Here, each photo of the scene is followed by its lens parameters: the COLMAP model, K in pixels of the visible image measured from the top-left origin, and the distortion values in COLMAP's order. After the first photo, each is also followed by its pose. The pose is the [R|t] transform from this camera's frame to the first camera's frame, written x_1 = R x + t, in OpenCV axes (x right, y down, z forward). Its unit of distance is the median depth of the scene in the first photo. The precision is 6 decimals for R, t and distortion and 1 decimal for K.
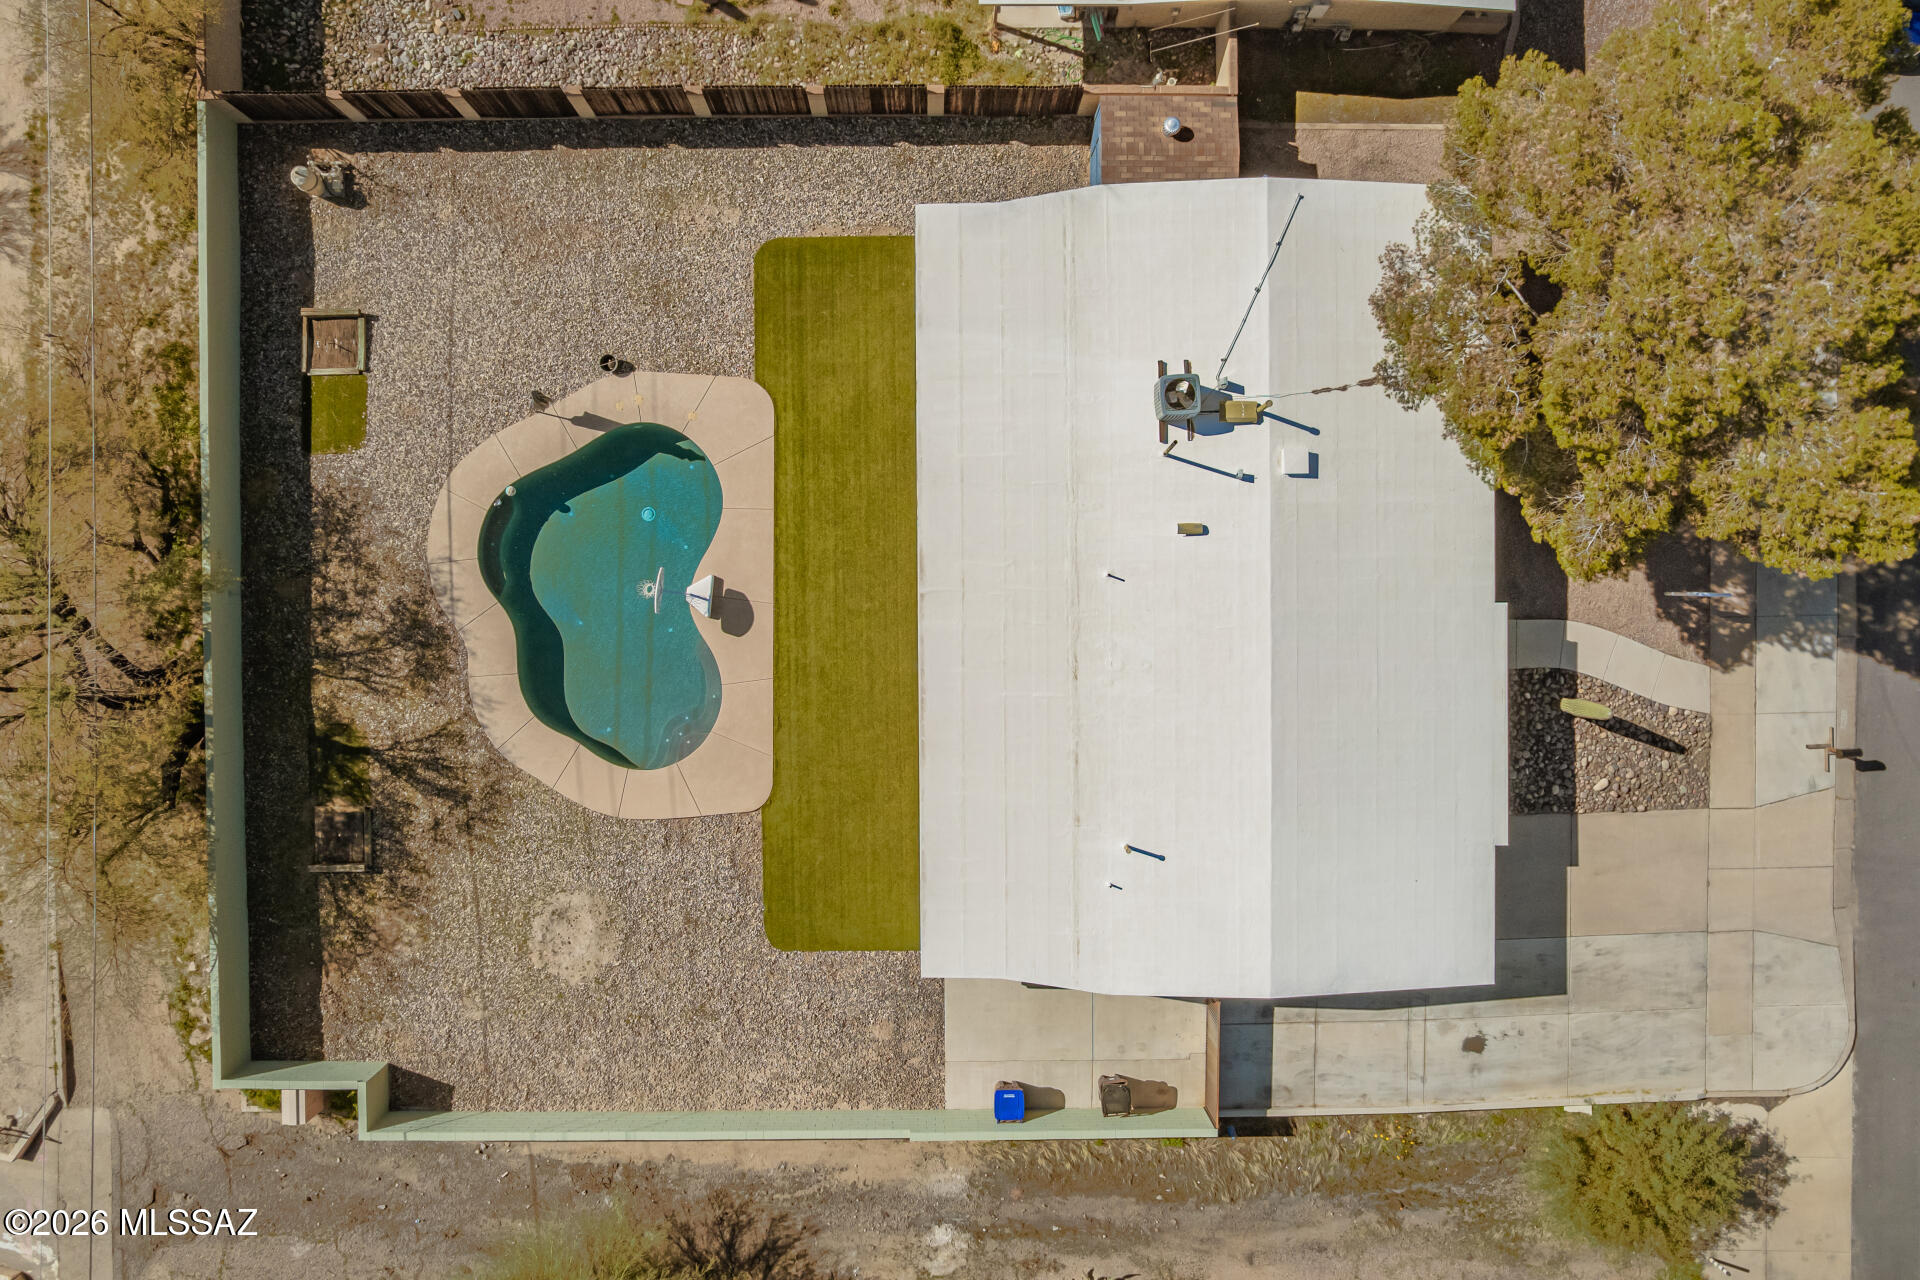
lens RADIAL K [[1452.4, 0, 955.9], [0, 1452.4, 641.4], [0, 0, 1]] dist [-0.071331, 0.053736]
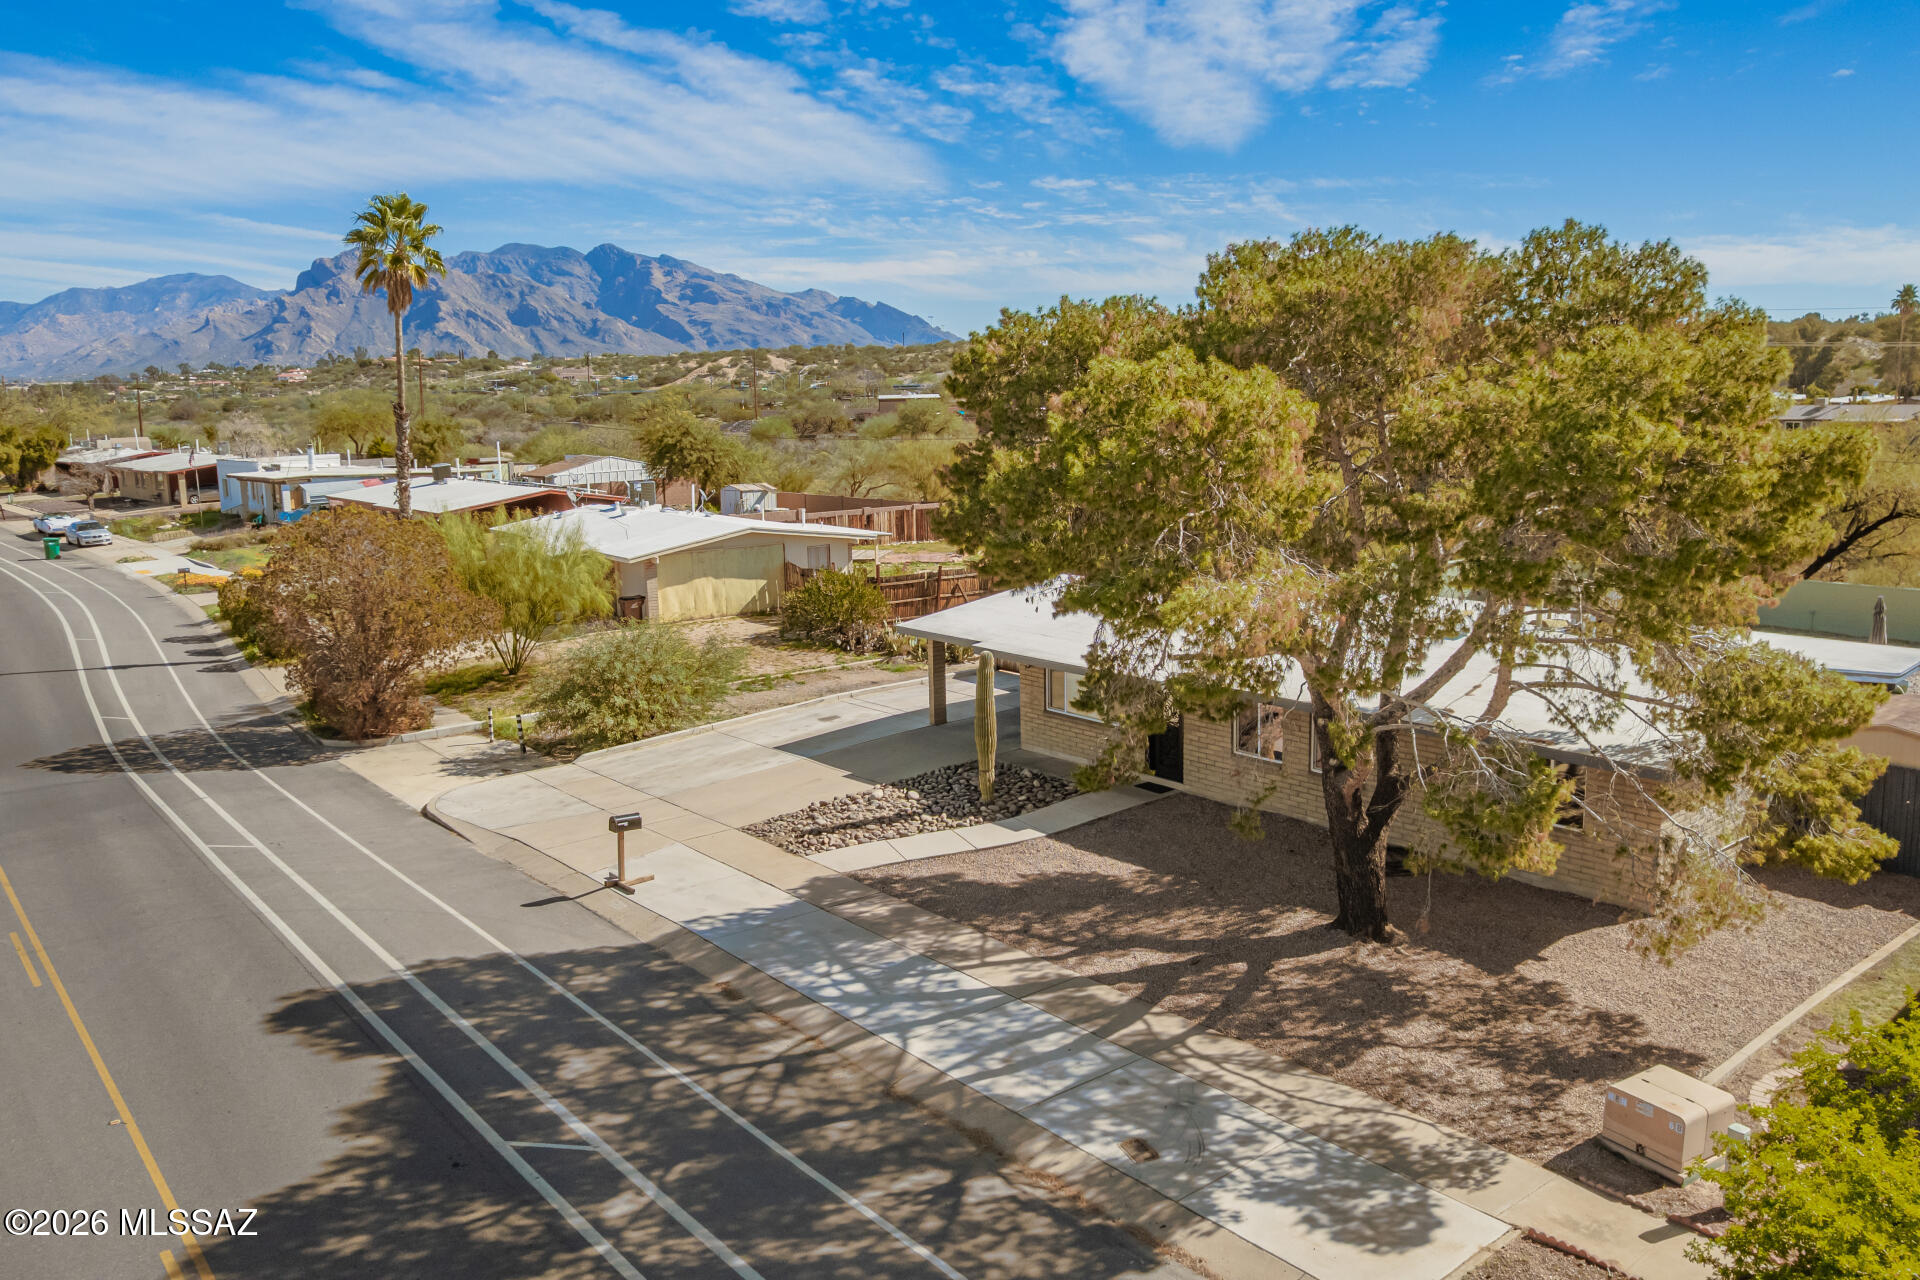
lens RADIAL K [[1446.3, 0, 956.5], [0, 1446.3, 634.1], [0, 0, 1]] dist [-0.046777, 0.006506]
pose [[-0.781022, 0.103382, -0.615887, 0.918122], [-0.624503, -0.130536, 0.770037, -0.549742], [-0.000787, 0.986039, 0.166514, 0.783841]]
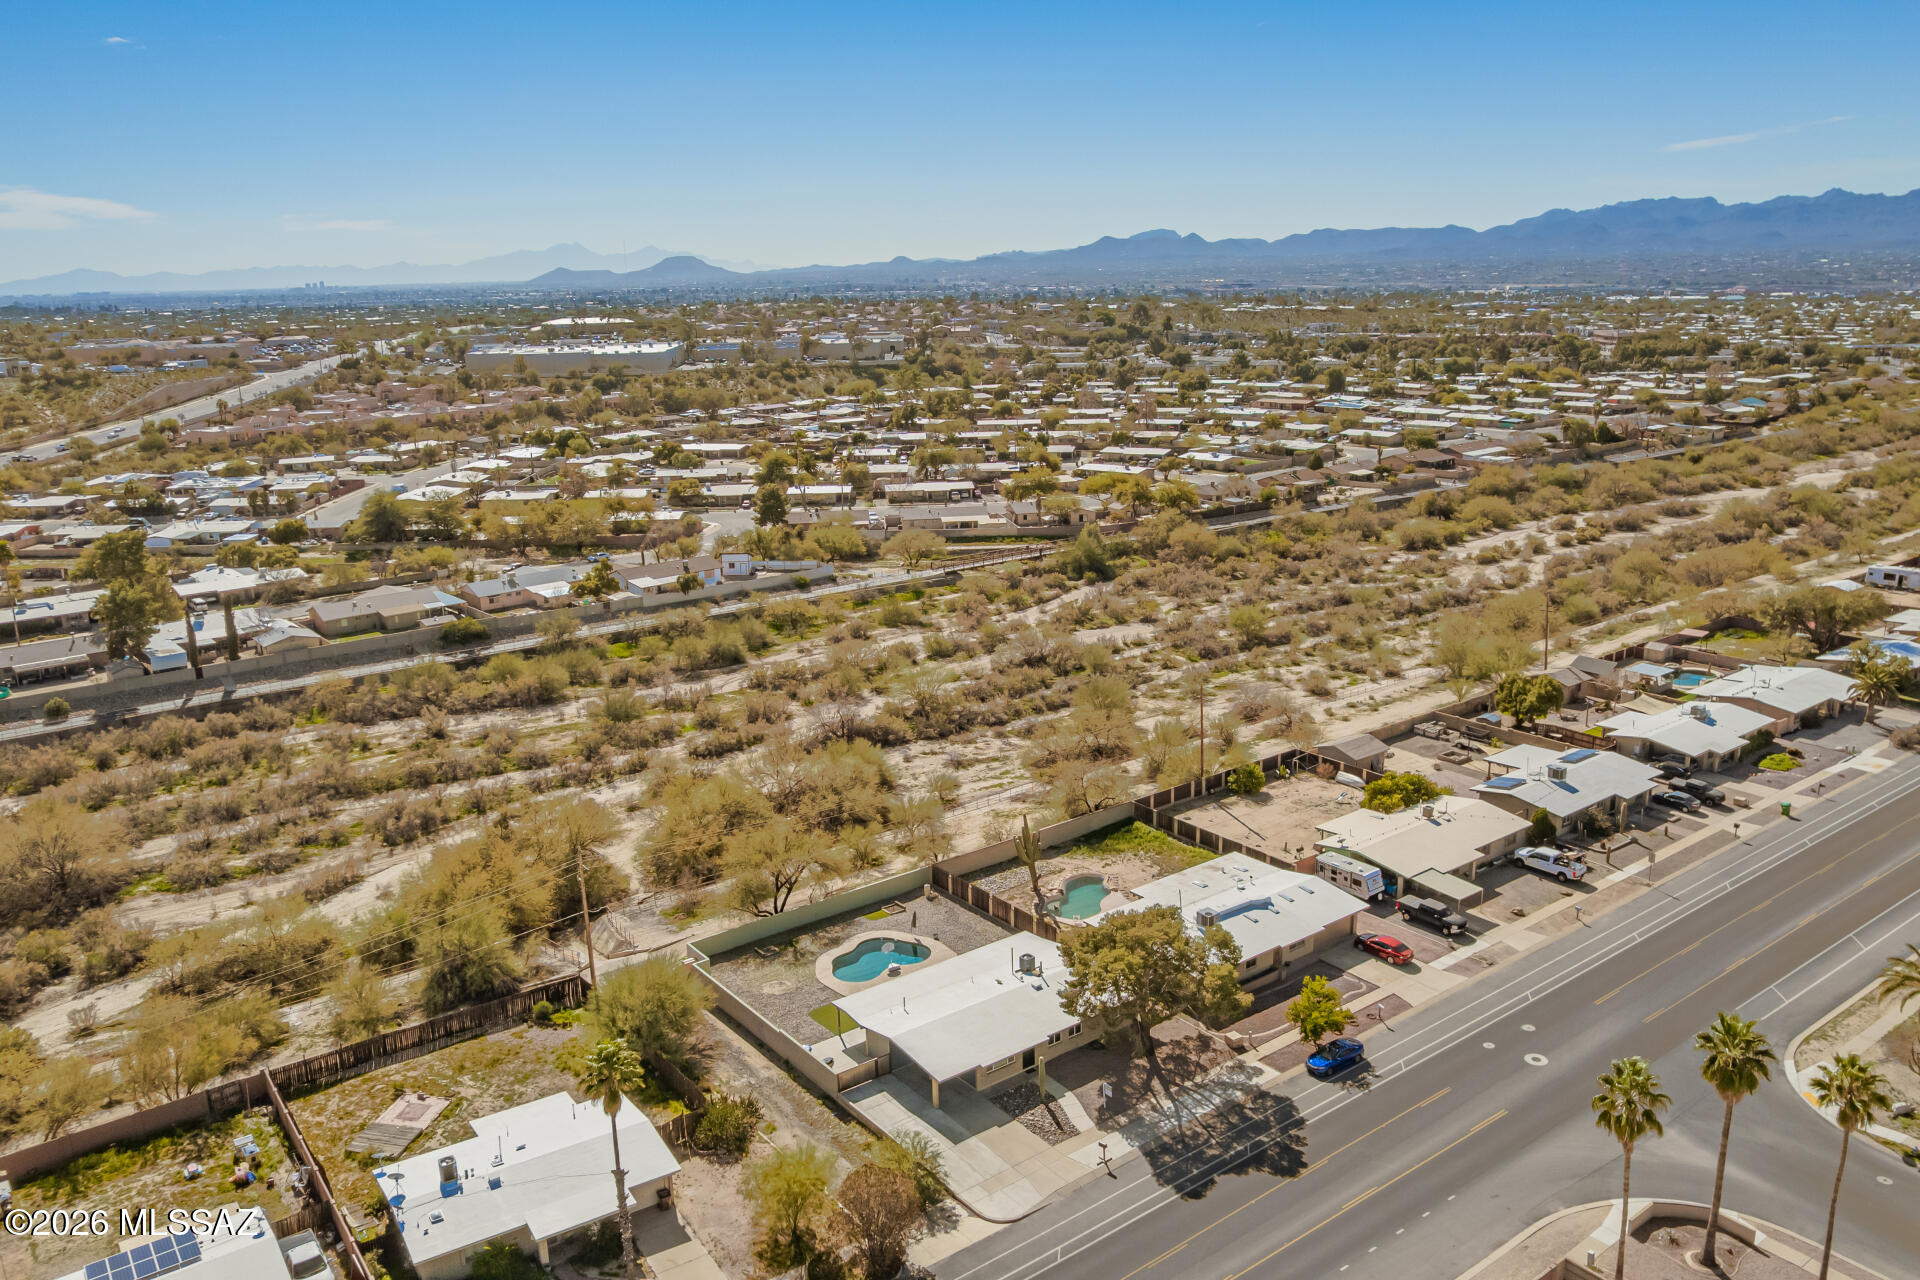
lens RADIAL K [[1452.4, 0, 955.9], [0, 1452.4, 641.4], [0, 0, 1]] dist [-0.071331, 0.053736]
pose [[0.595501, 0.168539, -0.785477, 2.248711], [-0.803065, 0.151158, -0.576401, 1.557508], [0.021585, 0.974036, 0.225362, -0.396102]]
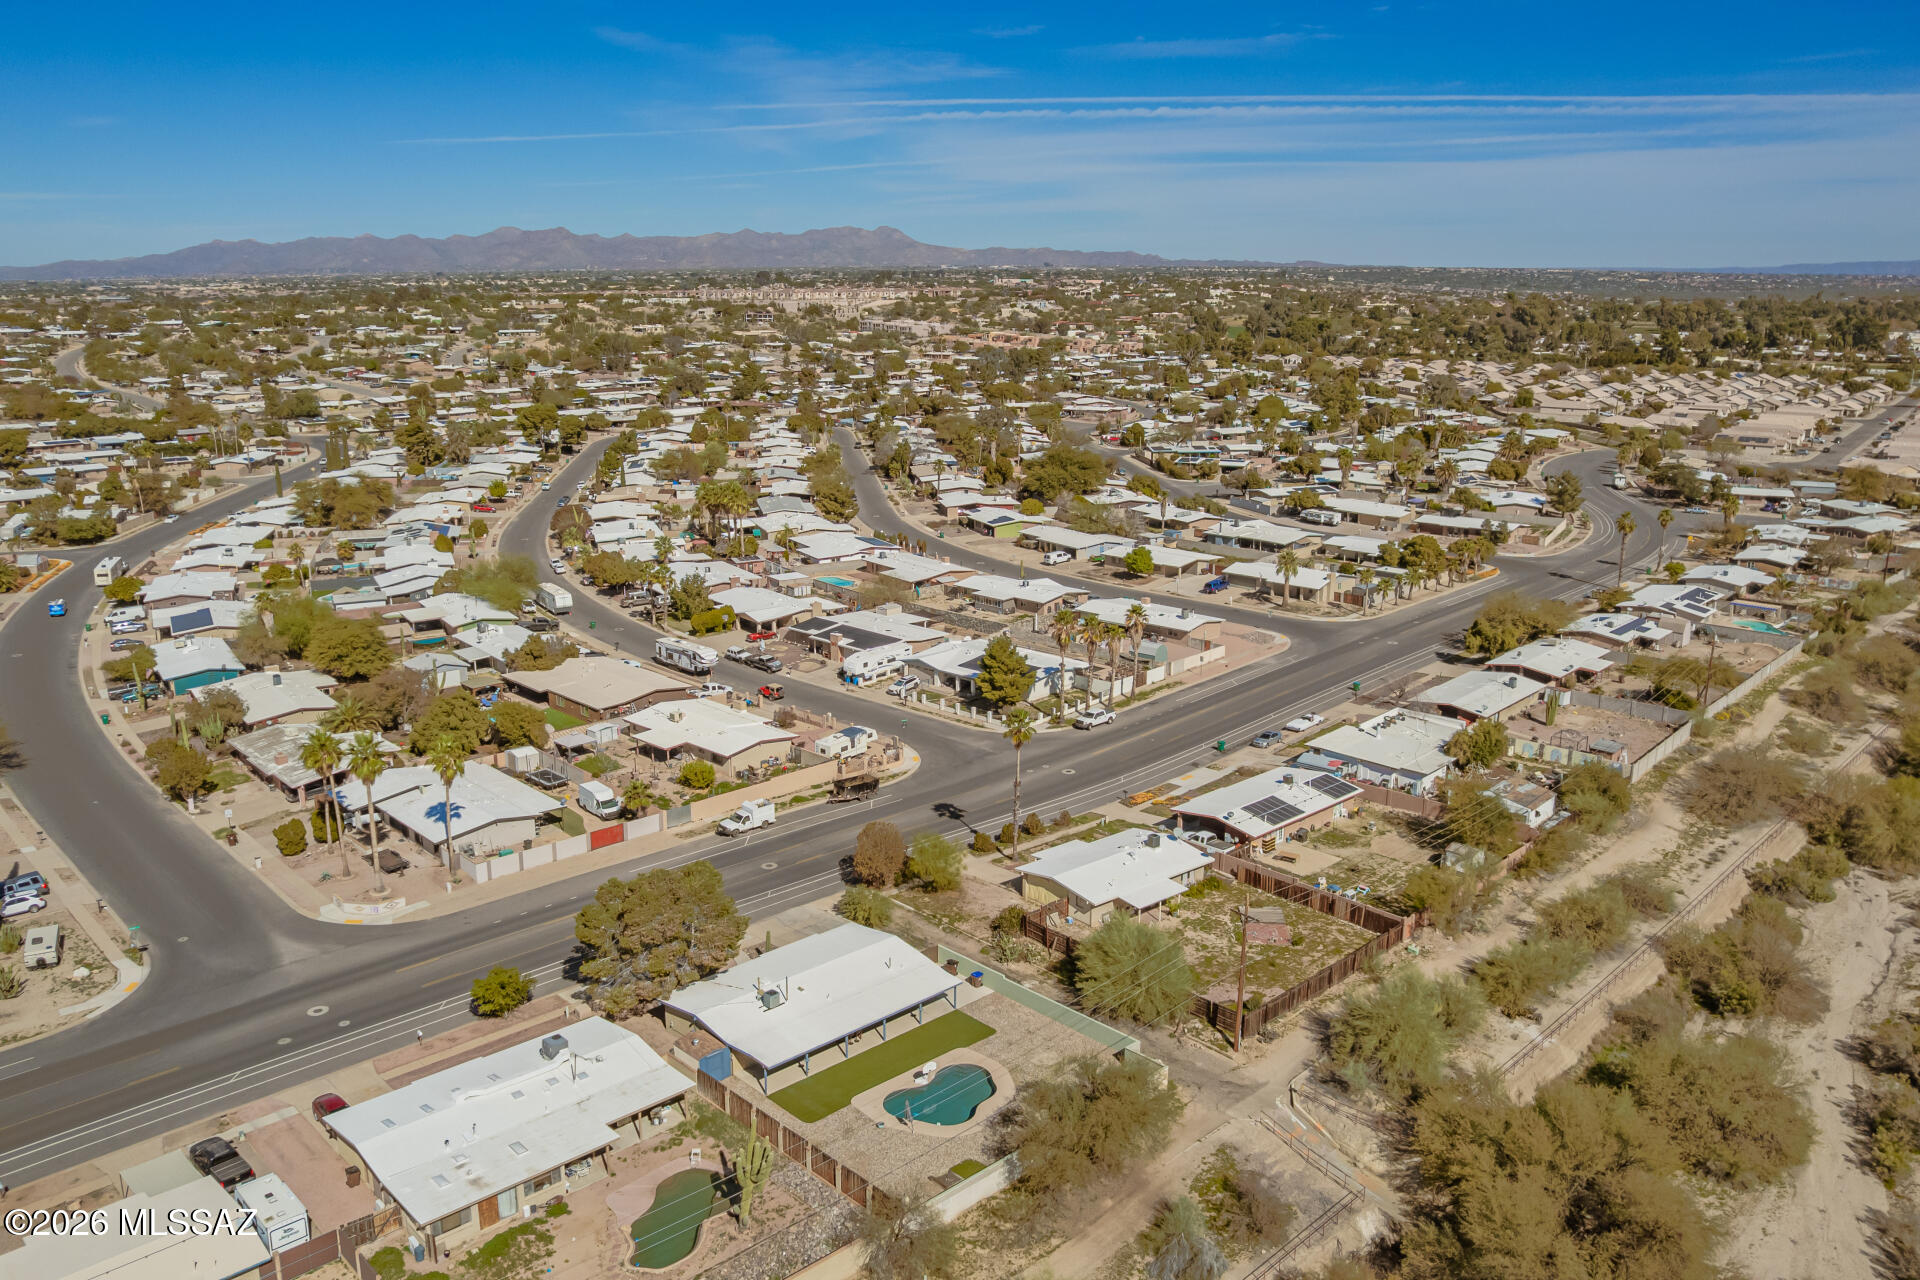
lens RADIAL K [[1452.4, 0, 955.9], [0, 1452.4, 641.4], [0, 0, 1]] dist [-0.071331, 0.053736]
pose [[-0.681738, -0.193473, 0.705550, -1.992382], [0.731594, -0.177923, 0.658114, -1.639532], [-0.001794, 0.964838, 0.262840, -0.531091]]
